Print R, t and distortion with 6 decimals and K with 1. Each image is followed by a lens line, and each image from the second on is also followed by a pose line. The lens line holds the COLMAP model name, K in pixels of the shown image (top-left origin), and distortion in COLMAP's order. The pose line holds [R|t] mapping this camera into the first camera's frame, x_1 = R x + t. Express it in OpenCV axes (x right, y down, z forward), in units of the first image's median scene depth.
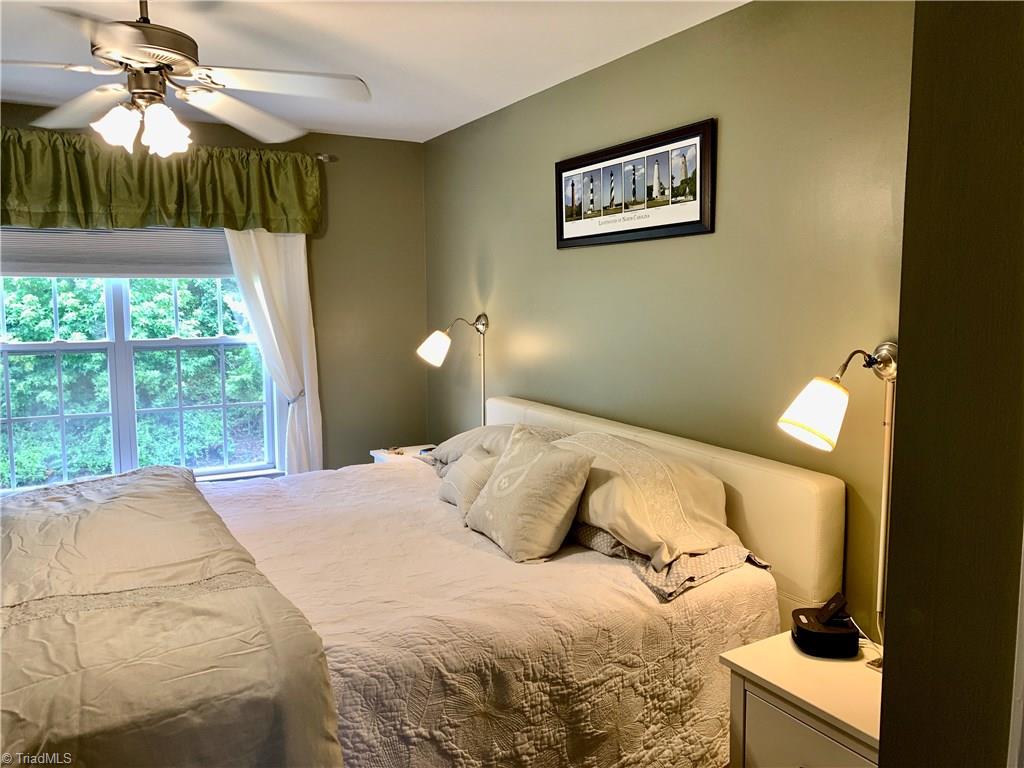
lens RADIAL K [[785.7, 0, 512.3], [0, 785.7, 377.7], [0, 0, 1]] dist [0.013767, -0.028993]
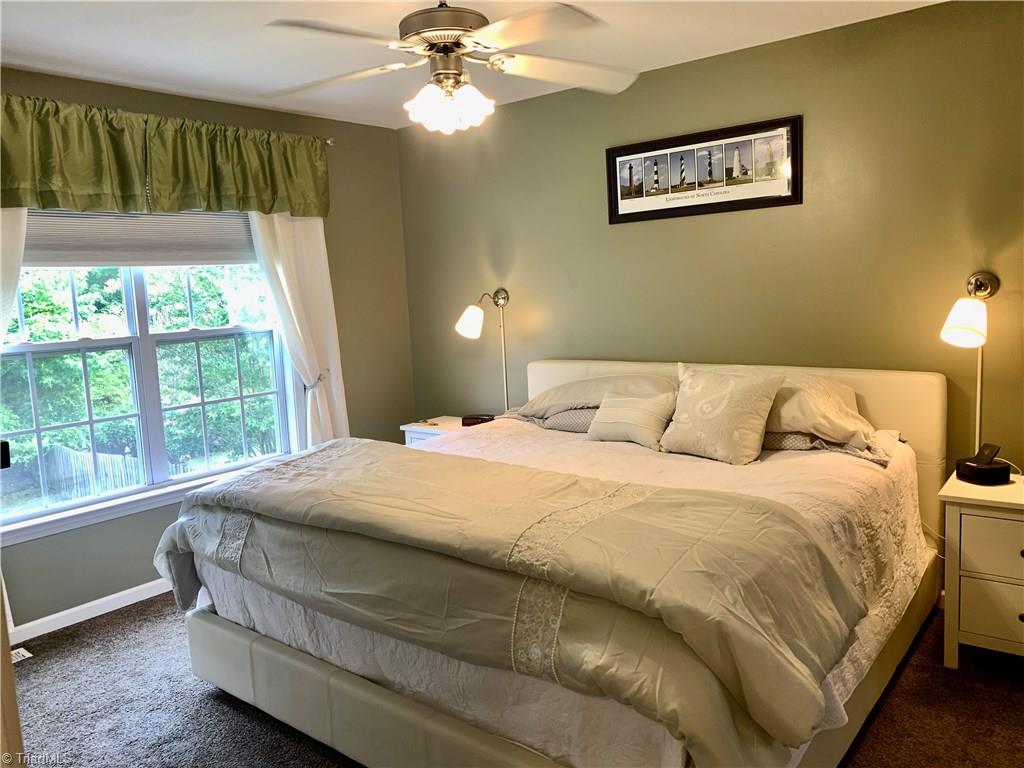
lens RADIAL K [[785.7, 0, 506.6], [0, 785.7, 386.3], [0, 0, 1]] dist [0.013767, -0.028993]
pose [[0.928598, -0.091120, 0.359726, -0.577954], [0.085643, 0.995838, 0.031169, 0.028127], [-0.361069, 0.001864, 0.932537, -0.026741]]
